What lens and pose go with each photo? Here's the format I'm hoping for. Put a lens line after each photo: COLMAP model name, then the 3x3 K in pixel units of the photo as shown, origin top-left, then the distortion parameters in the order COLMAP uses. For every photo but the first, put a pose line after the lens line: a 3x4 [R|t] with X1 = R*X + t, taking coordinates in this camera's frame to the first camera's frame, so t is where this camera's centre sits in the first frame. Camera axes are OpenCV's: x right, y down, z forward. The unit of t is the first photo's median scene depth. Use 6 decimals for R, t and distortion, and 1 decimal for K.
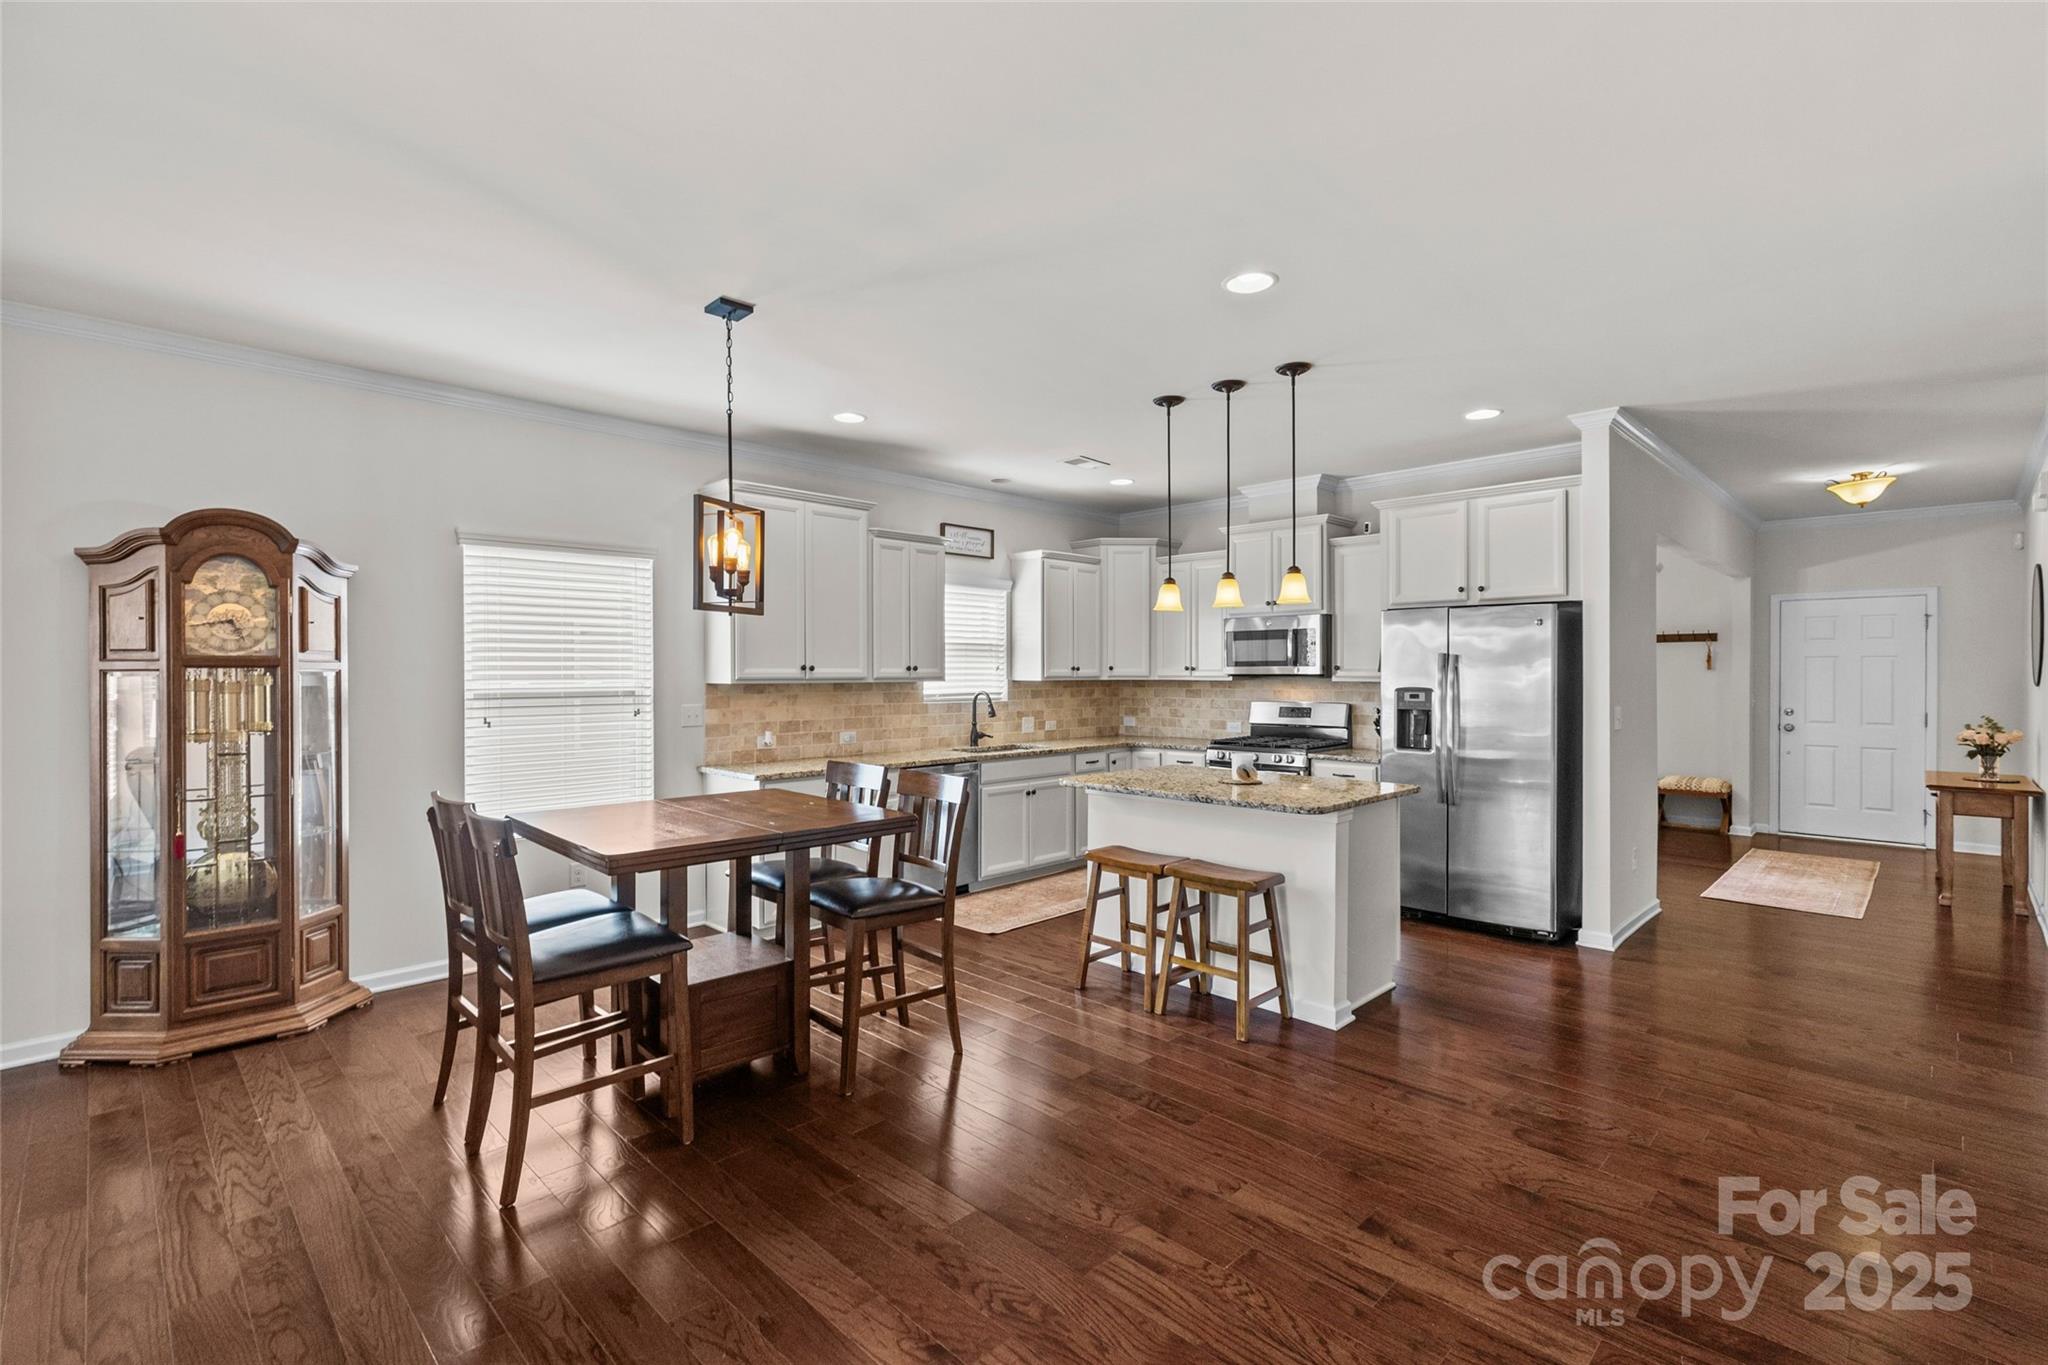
lens RADIAL K [[917.8, 0, 1017.2], [0, 917.8, 676.1], [0, 0, 1]] dist [0.004402, -0.000059]
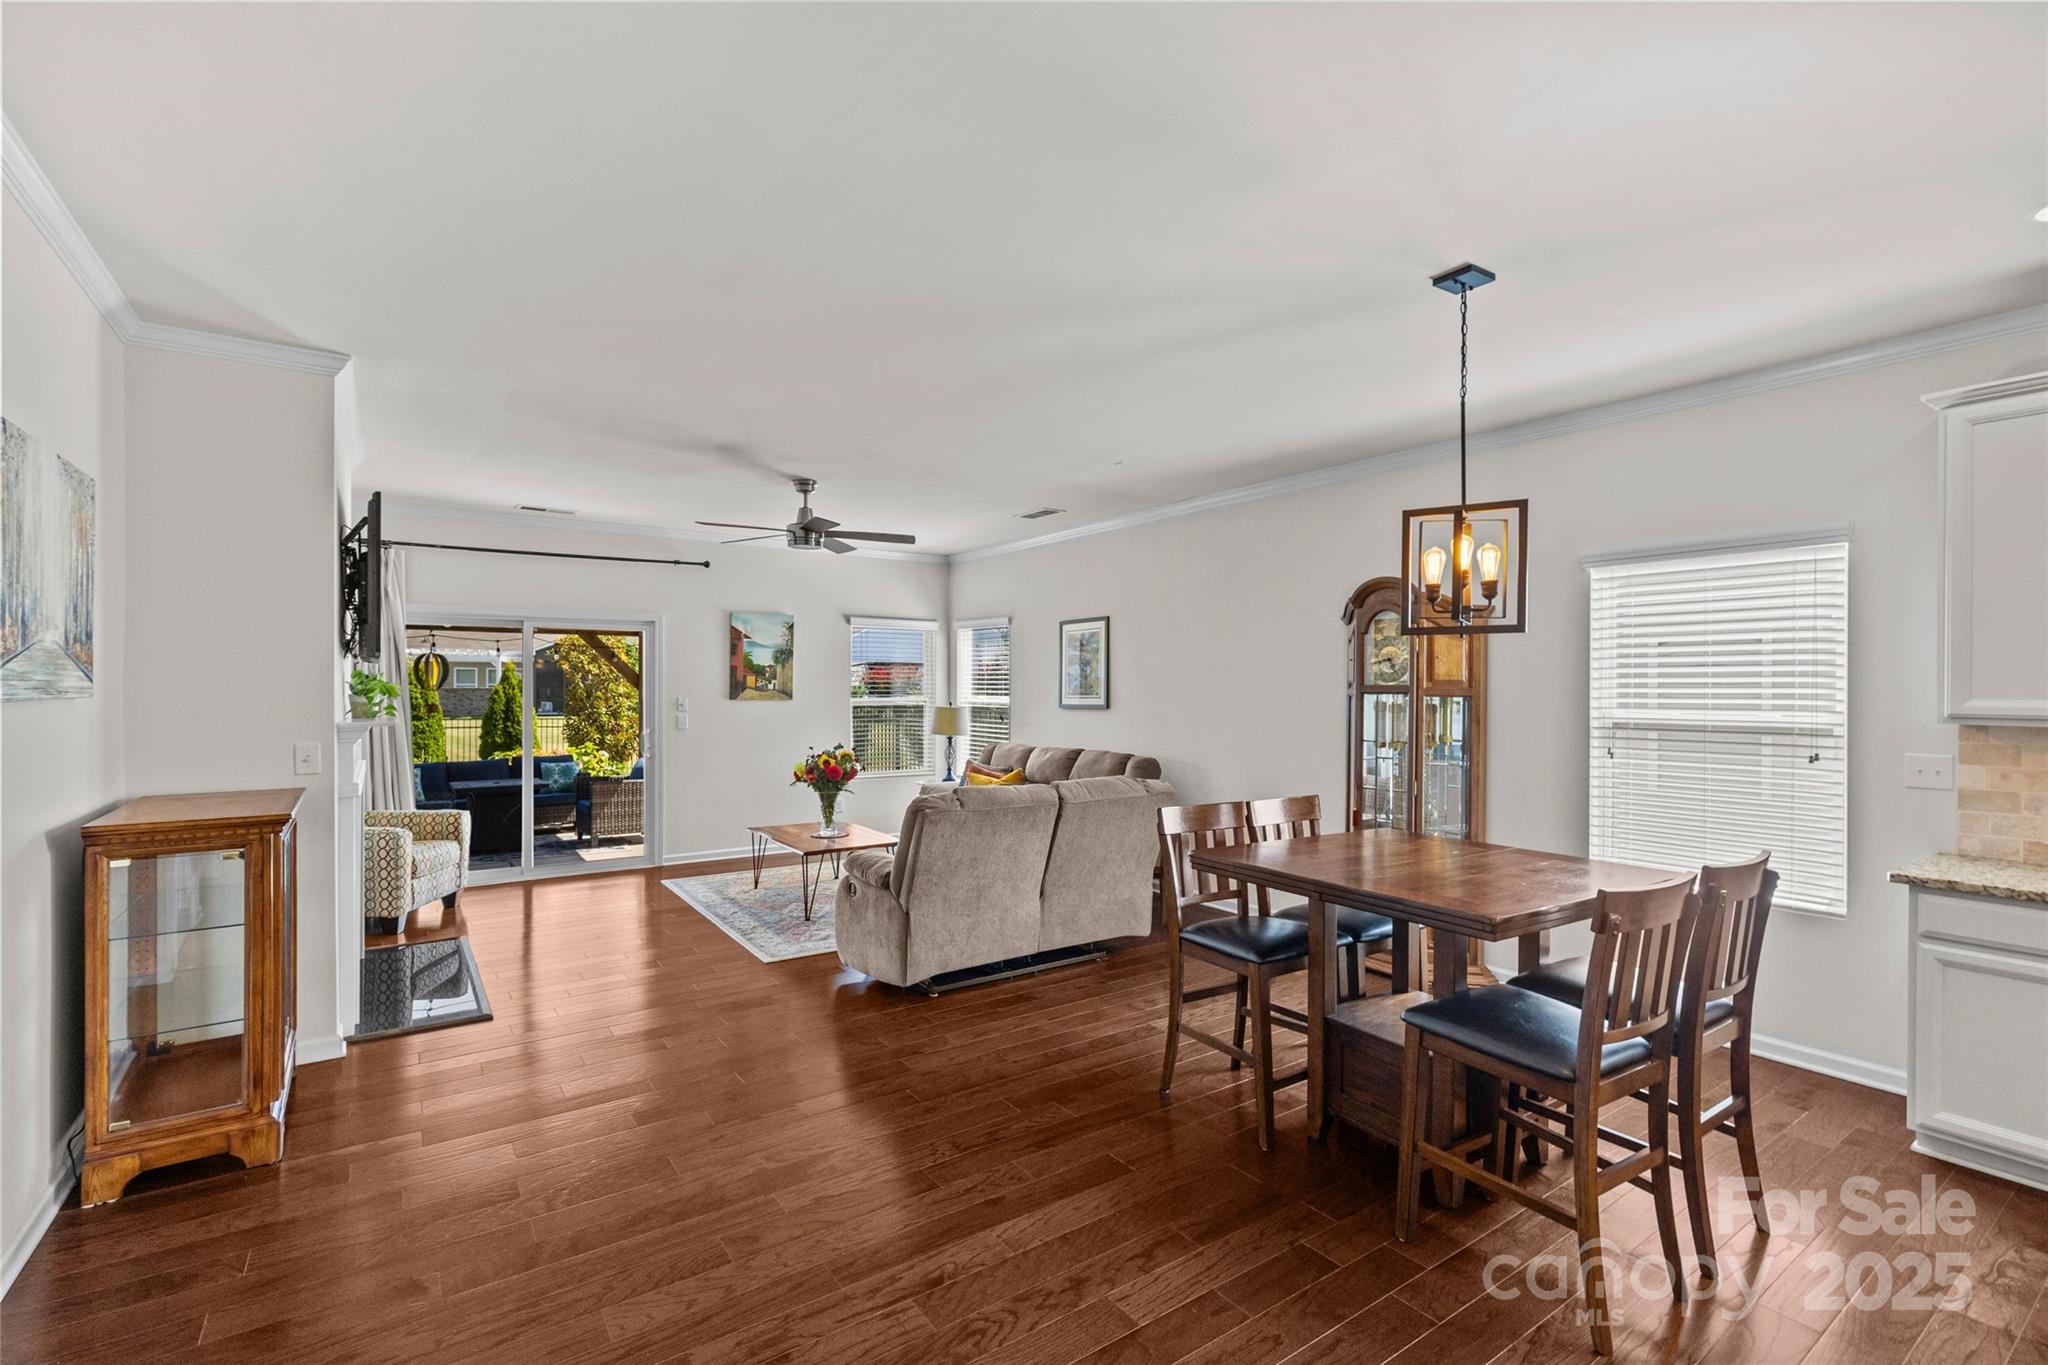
lens RADIAL K [[914.2, 0, 1016.6], [0, 914.2, 689.2], [0, 0, 1]] dist [0.004433, -0.000188]
pose [[-0.173832, 0.002039, -0.984773, 0.338787], [-0.010080, 0.999942, 0.003850, -0.009387], [0.984724, 0.010595, -0.173802, 0.420215]]
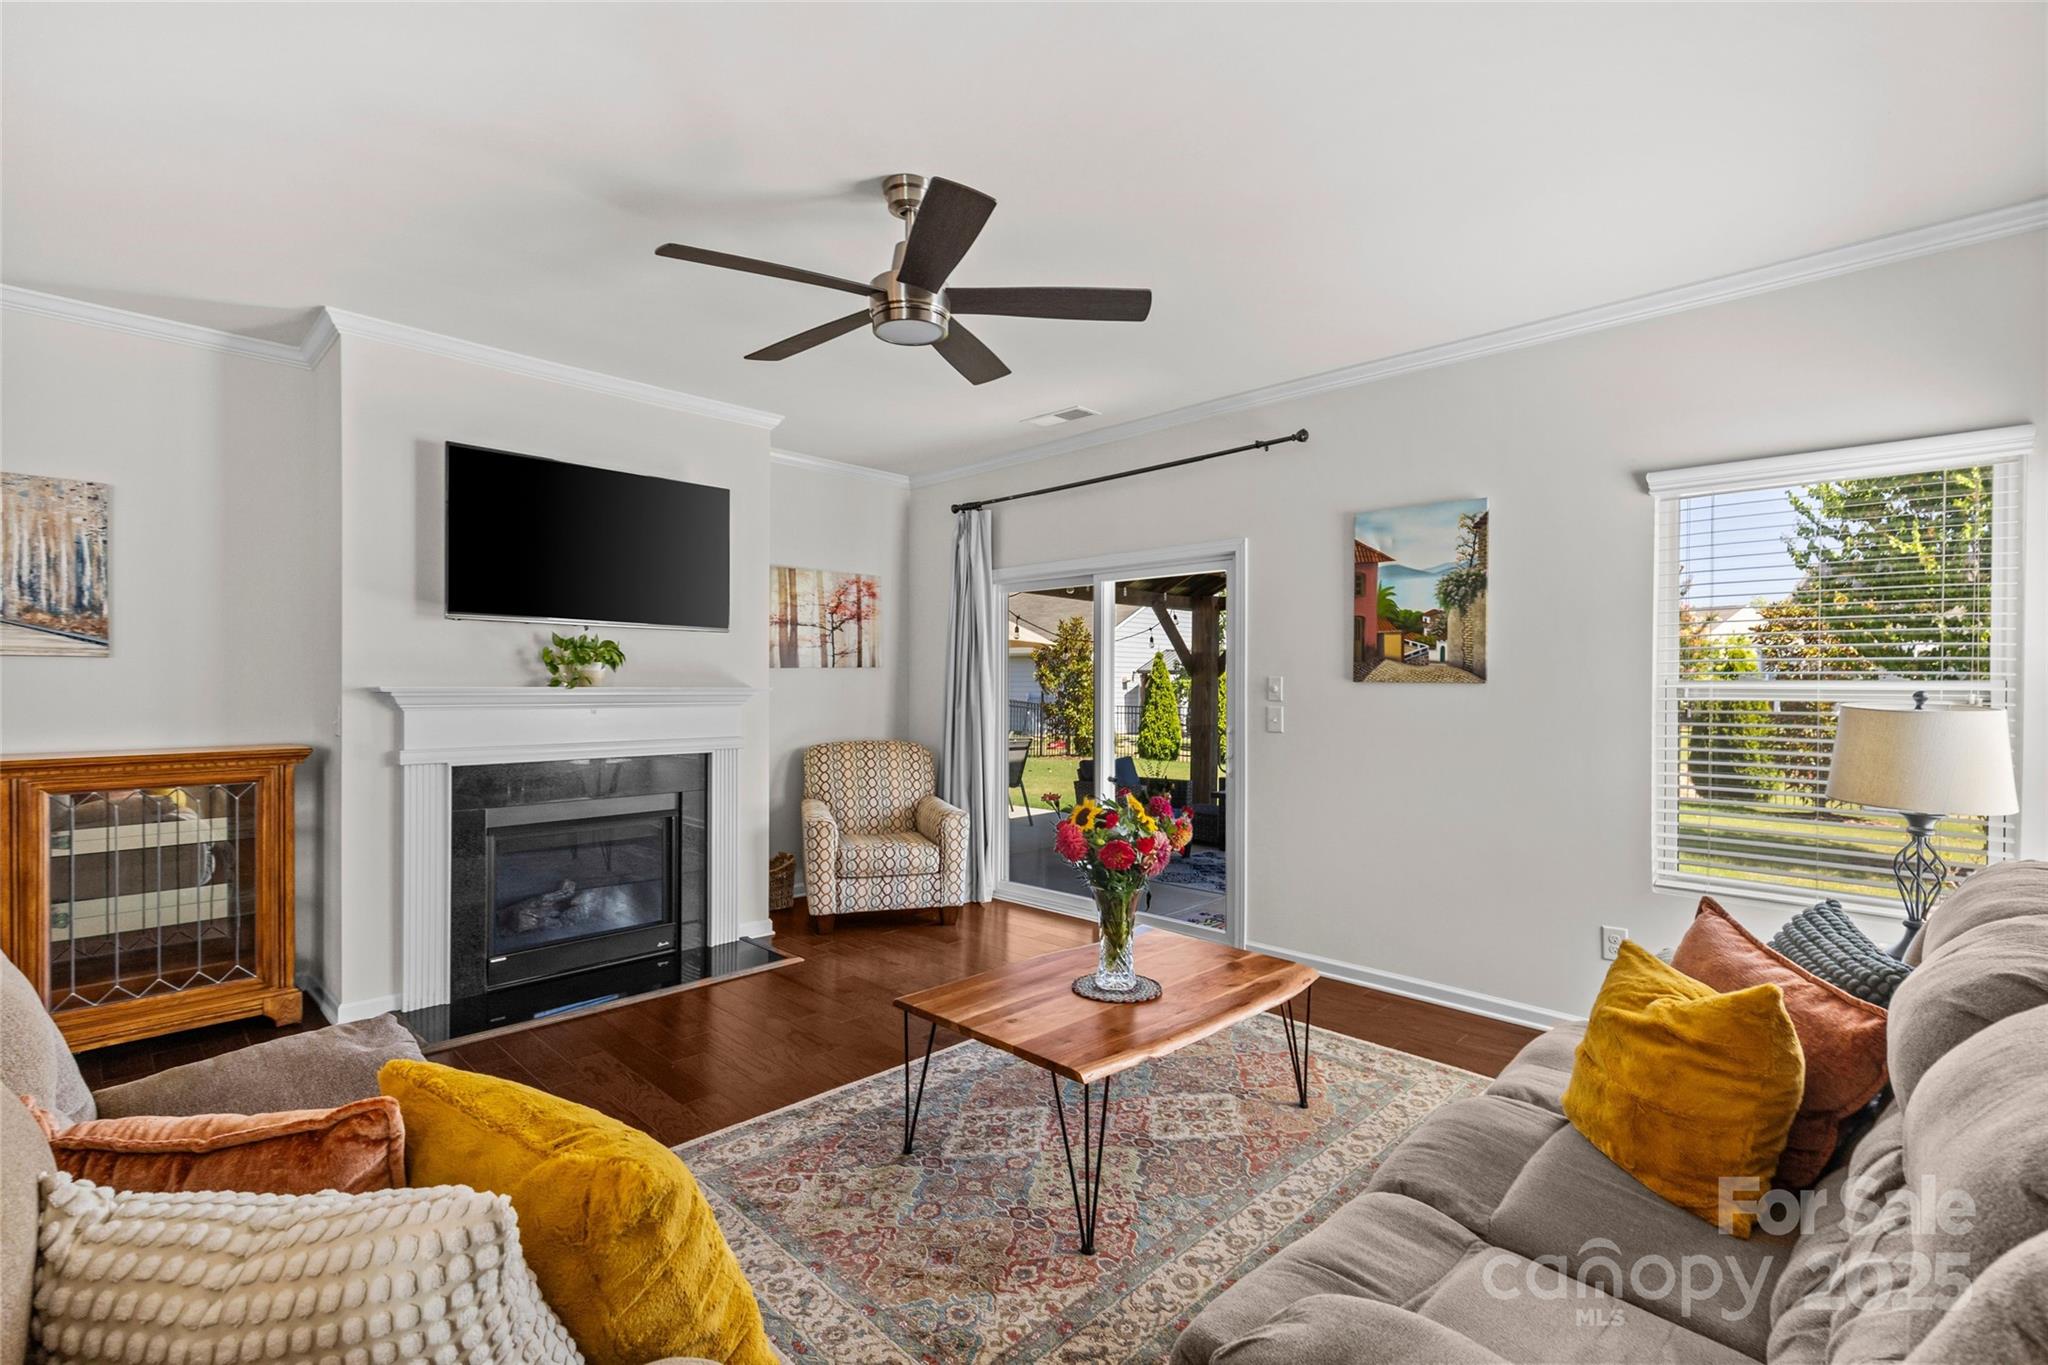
lens RADIAL K [[911.3, 0, 1017.1], [0, 911.3, 686.4], [0, 0, 1]] dist [0.004303, -0.000630]
pose [[-0.999783, -0.003760, -0.020510, -0.613281], [-0.004017, 0.999913, 0.012536, 0.011128], [0.020461, 0.012616, -0.999711, 0.473109]]
